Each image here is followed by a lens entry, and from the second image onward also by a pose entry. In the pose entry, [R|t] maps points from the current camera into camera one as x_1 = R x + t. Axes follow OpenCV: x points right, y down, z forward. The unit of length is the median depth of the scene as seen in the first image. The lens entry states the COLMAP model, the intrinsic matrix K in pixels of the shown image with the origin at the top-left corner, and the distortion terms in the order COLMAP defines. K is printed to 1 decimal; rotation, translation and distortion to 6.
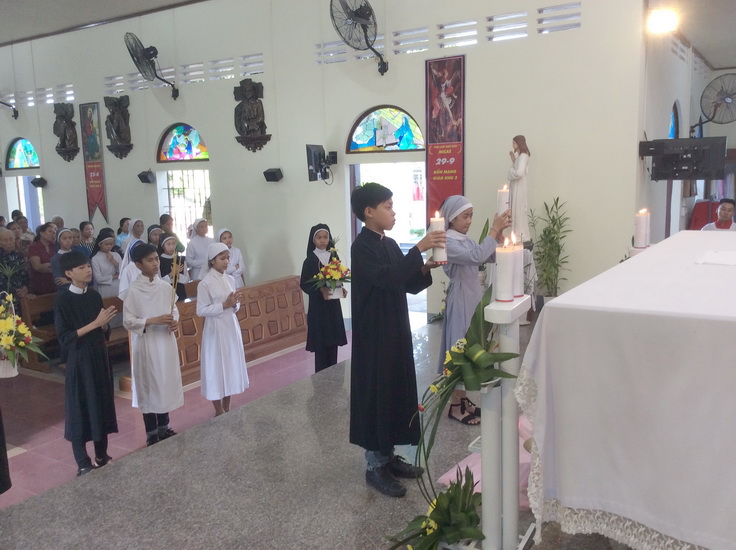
lens RADIAL K [[668.1, 0, 368.8], [0, 668.1, 276.4], [0, 0, 1]] dist [0.112532, -0.227402]
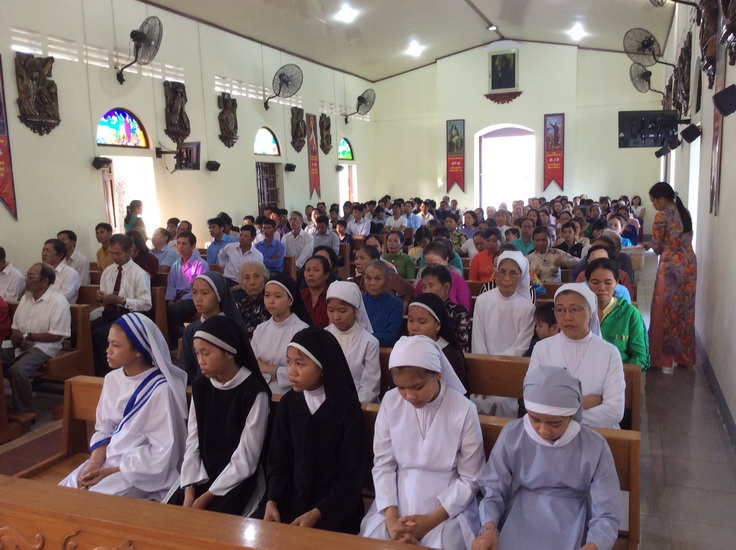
lens RADIAL K [[668.1, 0, 368.8], [0, 668.1, 276.4], [0, 0, 1]] dist [0.112532, -0.227402]
pose [[-0.202750, -0.123779, 0.971376, -1.795359], [0.146339, 0.977009, 0.155041, -0.113261], [-0.968234, 0.173585, -0.179975, 1.151957]]
